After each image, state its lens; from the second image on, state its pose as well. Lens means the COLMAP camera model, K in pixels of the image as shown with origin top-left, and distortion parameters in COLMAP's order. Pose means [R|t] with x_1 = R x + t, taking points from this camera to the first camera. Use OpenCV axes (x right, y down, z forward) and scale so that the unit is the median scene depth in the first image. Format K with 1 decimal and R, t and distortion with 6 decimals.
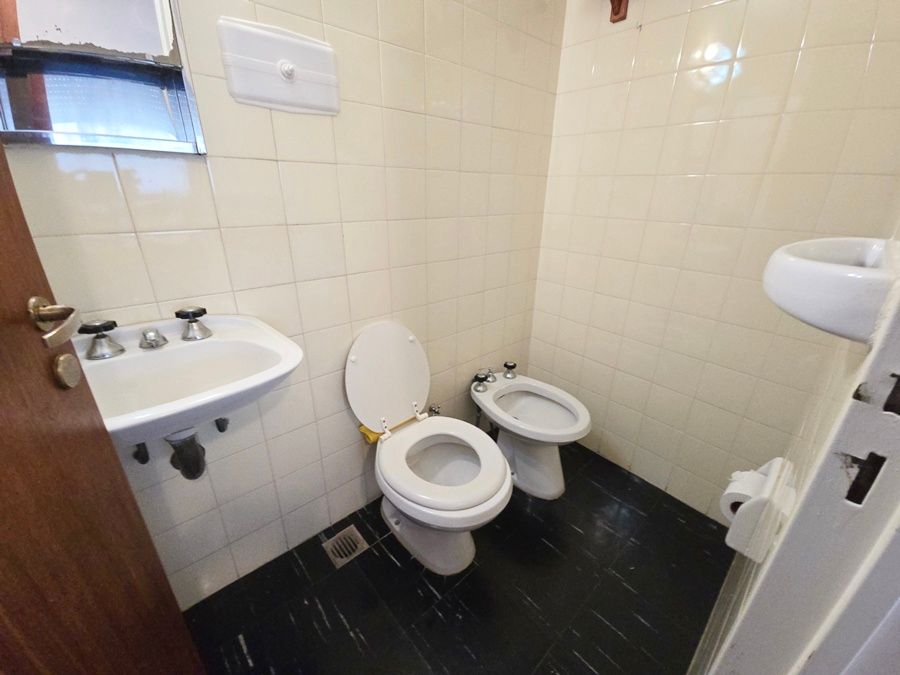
lens RADIAL K [[364.7, 0, 454.6], [0, 364.7, 335.9], [0, 0, 1]] dist [0.011774, -0.008585]
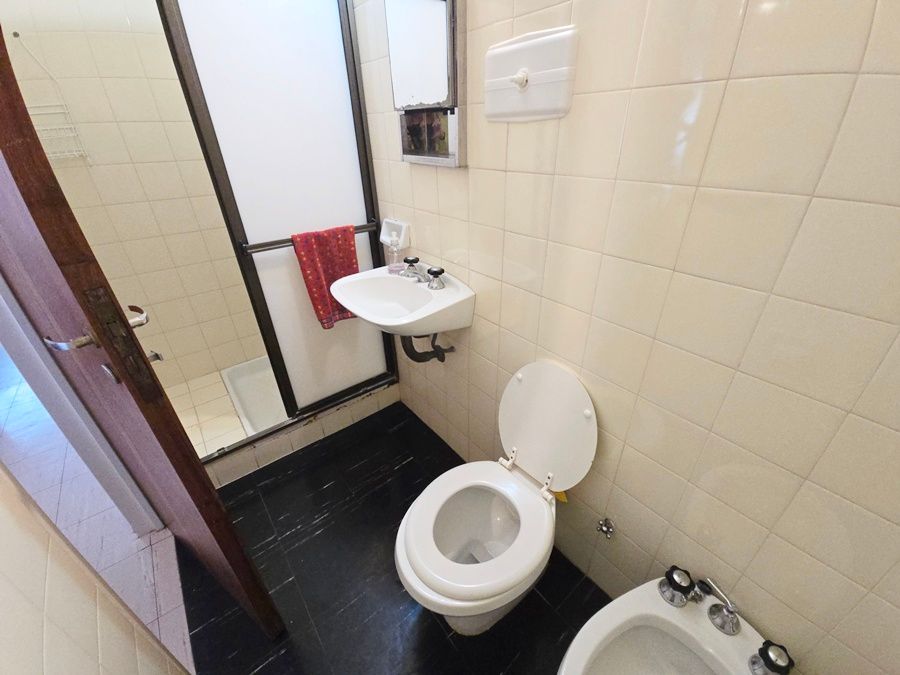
lens RADIAL K [[364.7, 0, 454.6], [0, 364.7, 335.9], [0, 0, 1]] dist [0.011774, -0.008585]
pose [[-0.057796, 0.472577, -0.879392, 0.709540], [-0.352331, 0.814528, 0.460876, -0.548831], [0.934089, 0.336474, 0.119427, 0.932817]]
